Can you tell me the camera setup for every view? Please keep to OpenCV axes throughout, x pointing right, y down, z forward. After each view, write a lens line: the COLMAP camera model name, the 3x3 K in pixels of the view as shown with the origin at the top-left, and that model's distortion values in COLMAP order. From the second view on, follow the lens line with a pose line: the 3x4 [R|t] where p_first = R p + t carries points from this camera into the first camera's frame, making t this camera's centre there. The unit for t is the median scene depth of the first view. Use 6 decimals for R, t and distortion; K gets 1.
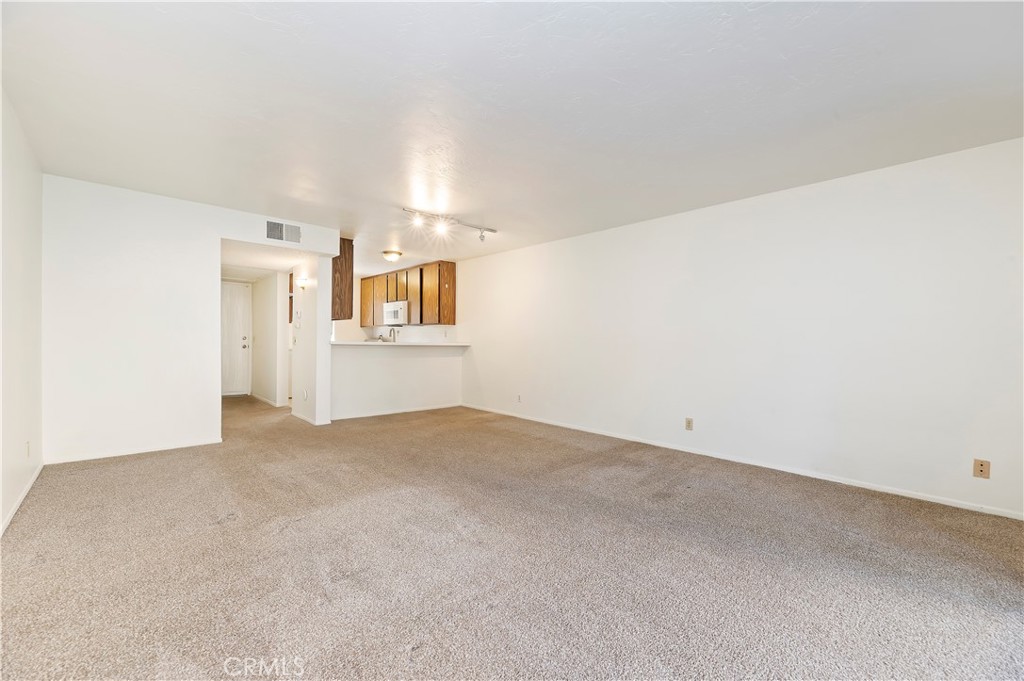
lens RADIAL K [[411.3, 0, 510.4], [0, 411.3, 338.5], [0, 0, 1]] dist [-0.000442, -0.000068]
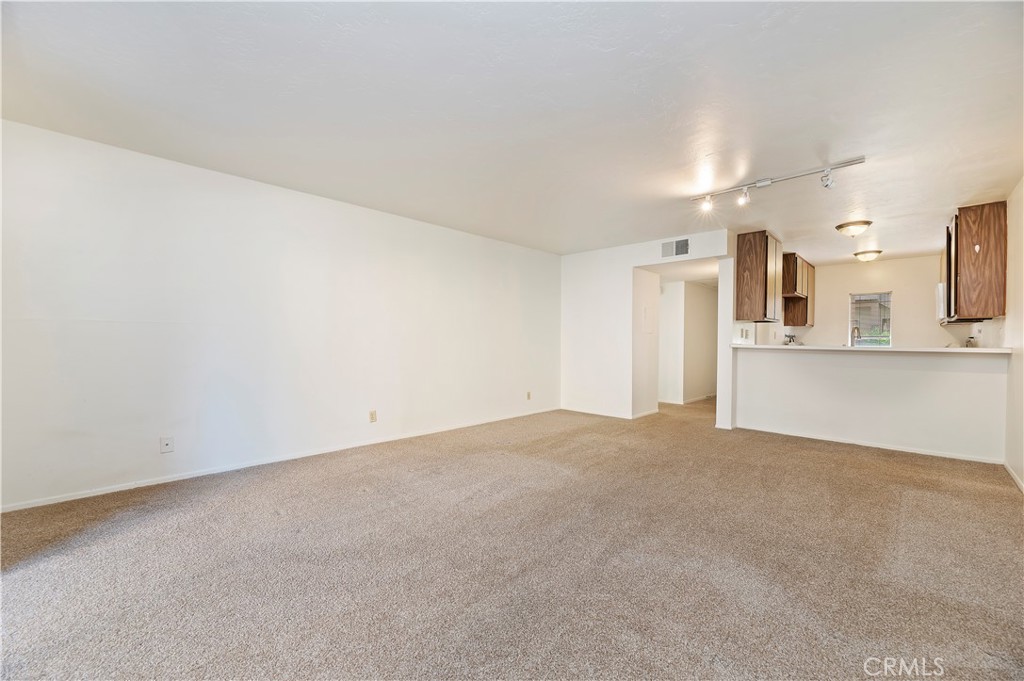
lens RADIAL K [[411.3, 0, 510.4], [0, 411.3, 338.5], [0, 0, 1]] dist [-0.000442, -0.000068]
pose [[0.056868, -0.011478, -0.998316, 0.492543], [0.000533, 0.999934, -0.011467, 0.003915], [0.998382, 0.000120, 0.056871, 0.421544]]
